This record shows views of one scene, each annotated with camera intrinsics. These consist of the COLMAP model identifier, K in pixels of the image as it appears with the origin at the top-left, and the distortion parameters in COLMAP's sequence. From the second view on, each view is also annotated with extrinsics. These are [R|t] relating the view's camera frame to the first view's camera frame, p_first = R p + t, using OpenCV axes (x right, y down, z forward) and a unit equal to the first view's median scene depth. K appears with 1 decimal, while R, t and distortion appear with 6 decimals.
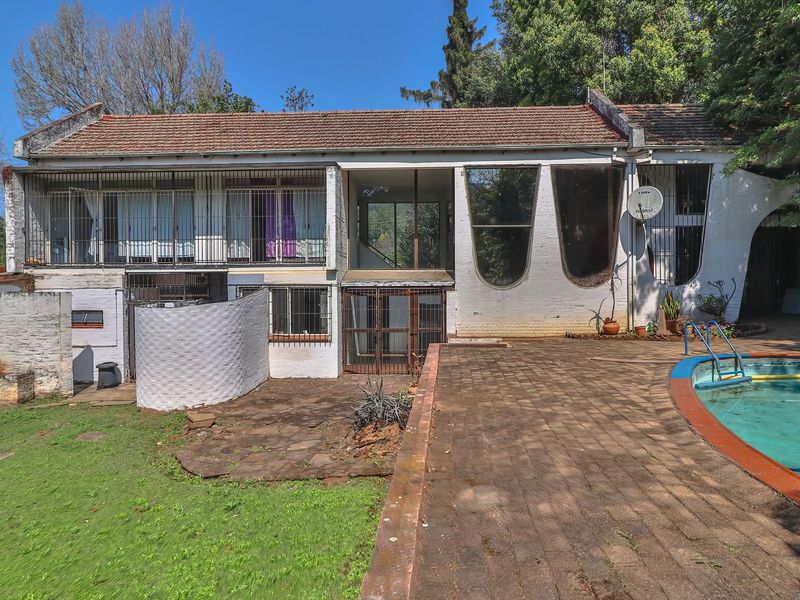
lens RADIAL K [[559.0, 0, 401.7], [0, 559.0, 286.7], [0, 0, 1]] dist [0.014926, -0.029790]
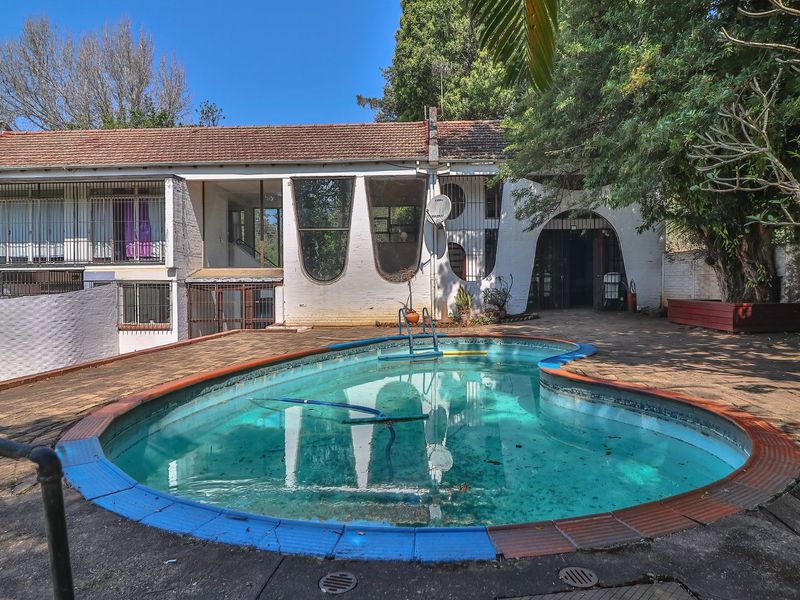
lens RADIAL K [[559.0, 0, 401.7], [0, 559.0, 286.7], [0, 0, 1]] dist [0.014926, -0.029790]
pose [[0.999956, -0.002224, -0.009133, 0.351165], [0.002191, 0.999991, -0.003577, 0.014006], [0.009141, 0.003557, 0.999952, -0.148309]]
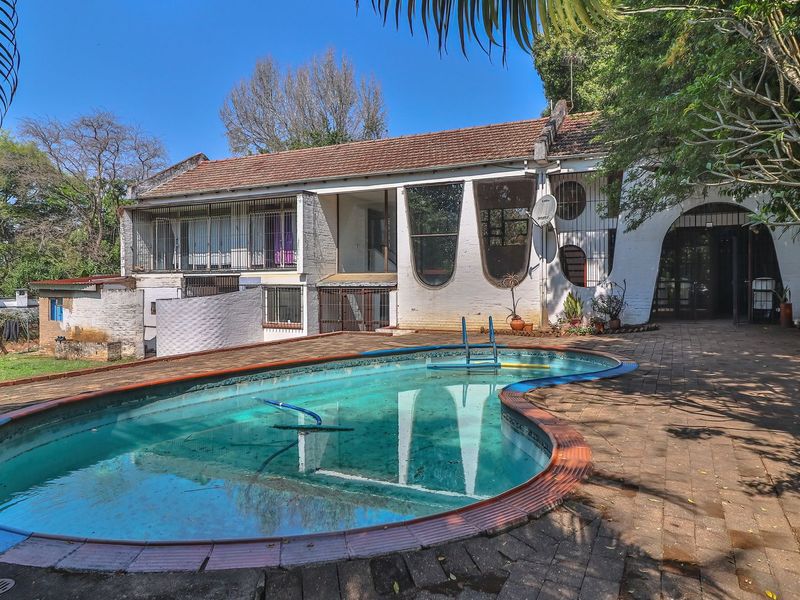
lens RADIAL K [[559.0, 0, 401.7], [0, 559.0, 286.7], [0, 0, 1]] dist [0.014926, -0.029790]
pose [[0.923472, 0.003271, -0.383651, 0.567998], [-0.004277, 0.999989, -0.001770, 0.001685], [0.383641, 0.003275, 0.923477, -0.104625]]
